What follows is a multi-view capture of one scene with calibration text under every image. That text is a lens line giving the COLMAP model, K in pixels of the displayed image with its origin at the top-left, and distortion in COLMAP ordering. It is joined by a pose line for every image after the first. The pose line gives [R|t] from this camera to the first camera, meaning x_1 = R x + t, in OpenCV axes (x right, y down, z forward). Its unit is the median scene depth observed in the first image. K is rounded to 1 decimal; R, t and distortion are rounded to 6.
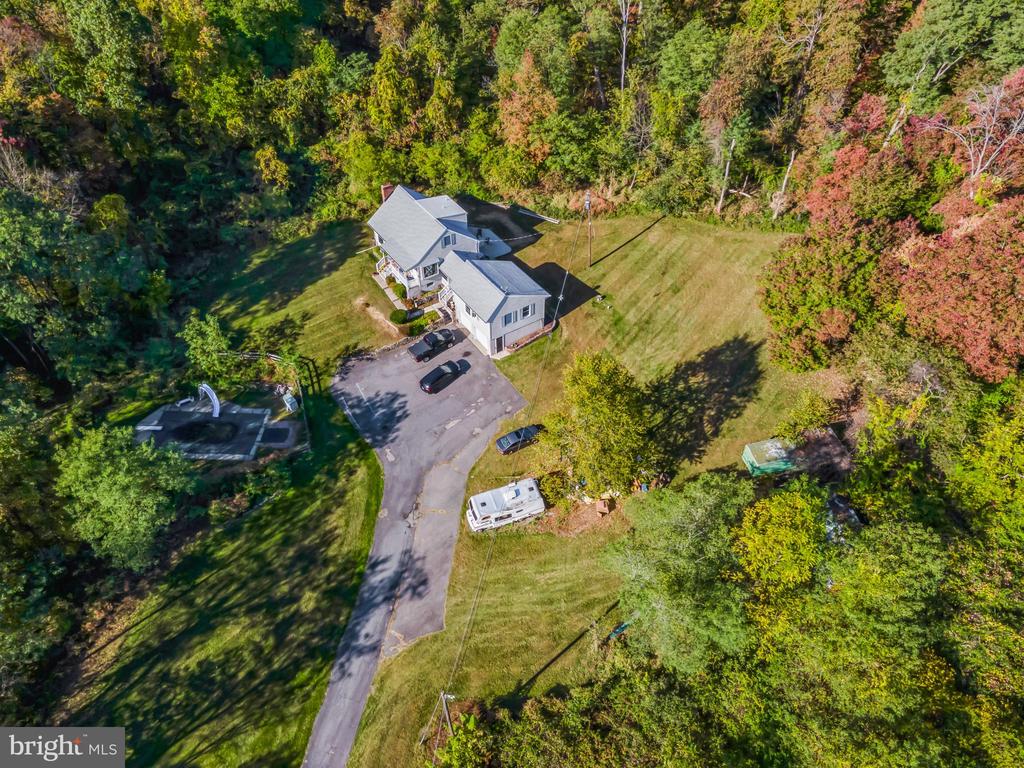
lens RADIAL K [[749.2, 0, 509.6], [0, 749.2, 383.9], [0, 0, 1]] dist [0.043310, 0.001830]
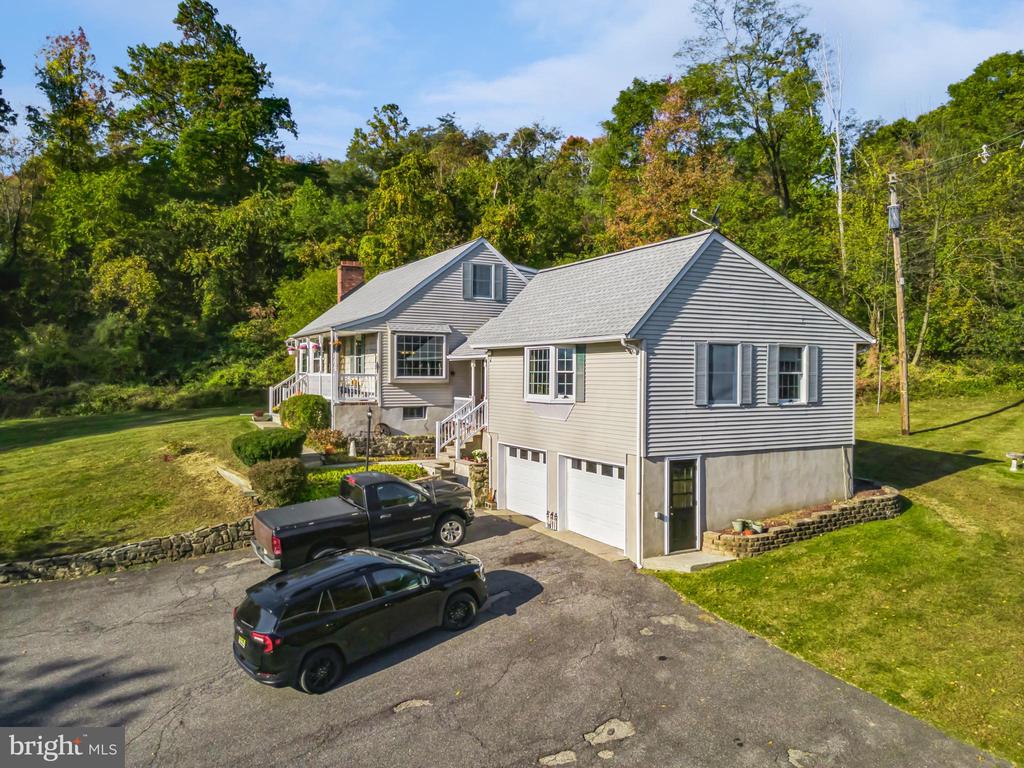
lens RADIAL K [[739.5, 0, 510.4], [0, 739.5, 390.6], [0, 0, 1]] dist [0.039232, 0.010680]
pose [[0.996970, 0.019842, -0.075214, -0.044101], [-0.065156, 0.741194, -0.668121, 0.062156], [0.042491, 0.670998, 0.740241, 0.779275]]
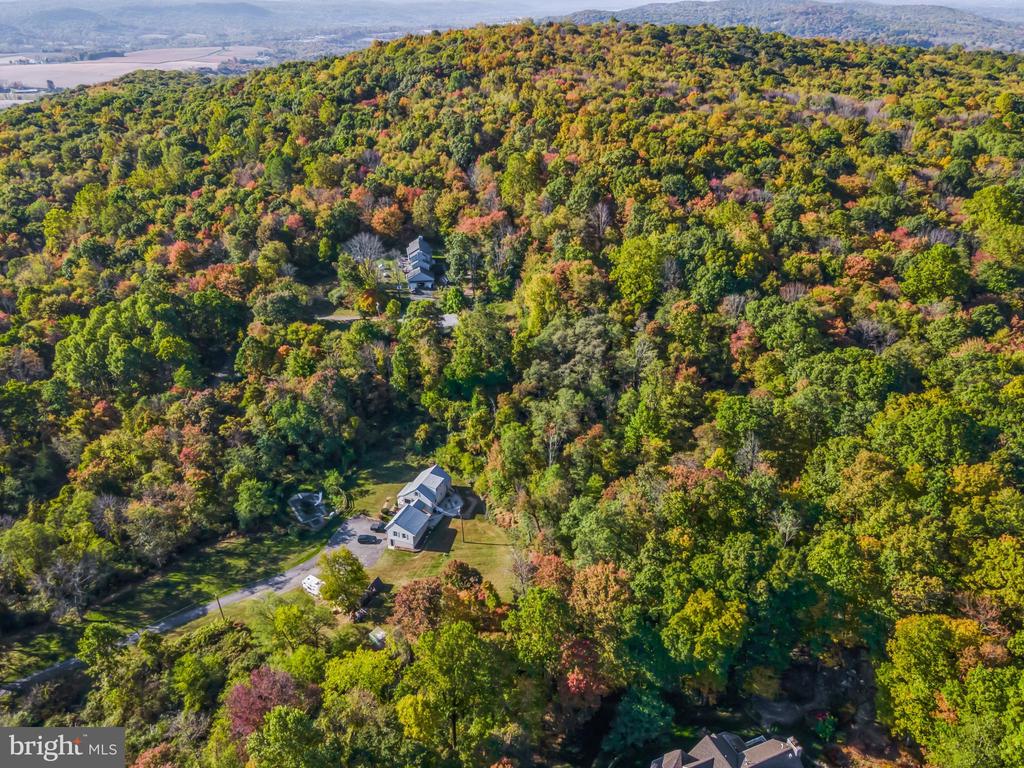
lens RADIAL K [[739.5, 0, 510.4], [0, 739.5, 390.6], [0, 0, 1]] dist [0.039232, 0.010680]
pose [[0.575087, 0.386335, -0.721124, 1.519442], [-0.556953, 0.830543, 0.000793, -0.592688], [0.599232, 0.401177, 0.692805, -0.472070]]
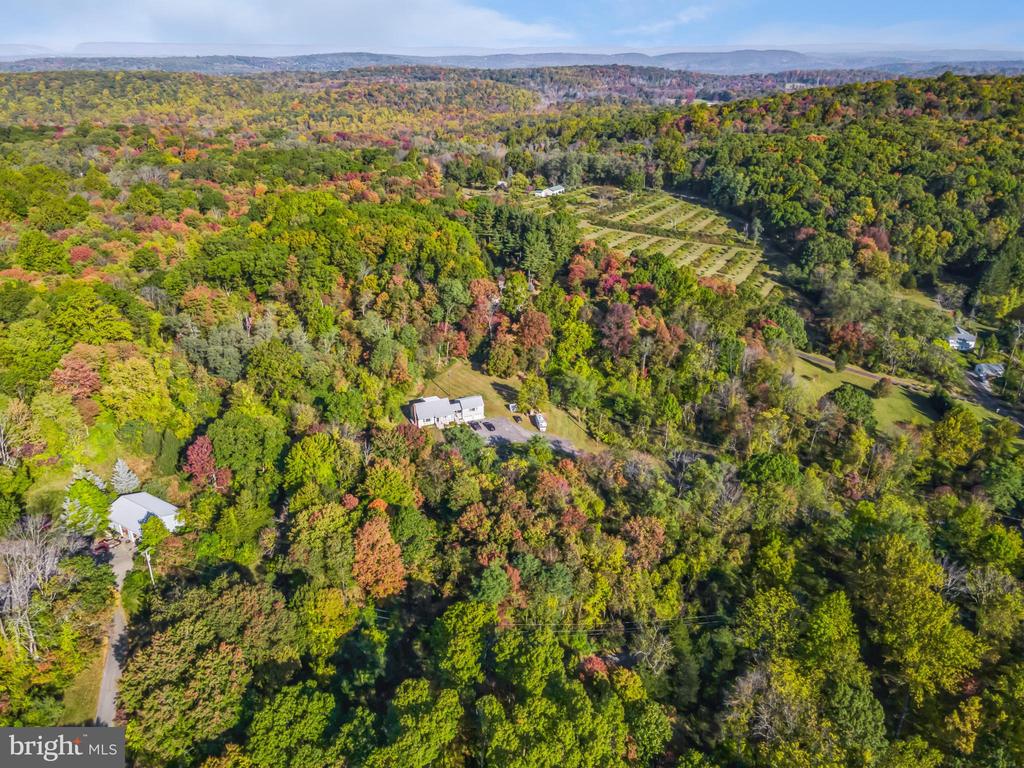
lens RADIAL K [[739.5, 0, 510.4], [0, 739.5, 390.6], [0, 0, 1]] dist [0.039232, 0.010680]
pose [[0.145786, -0.402105, 0.903913, -2.593992], [0.679600, 0.704685, 0.203871, -0.633490], [-0.718951, 0.584578, 0.376003, -0.282963]]
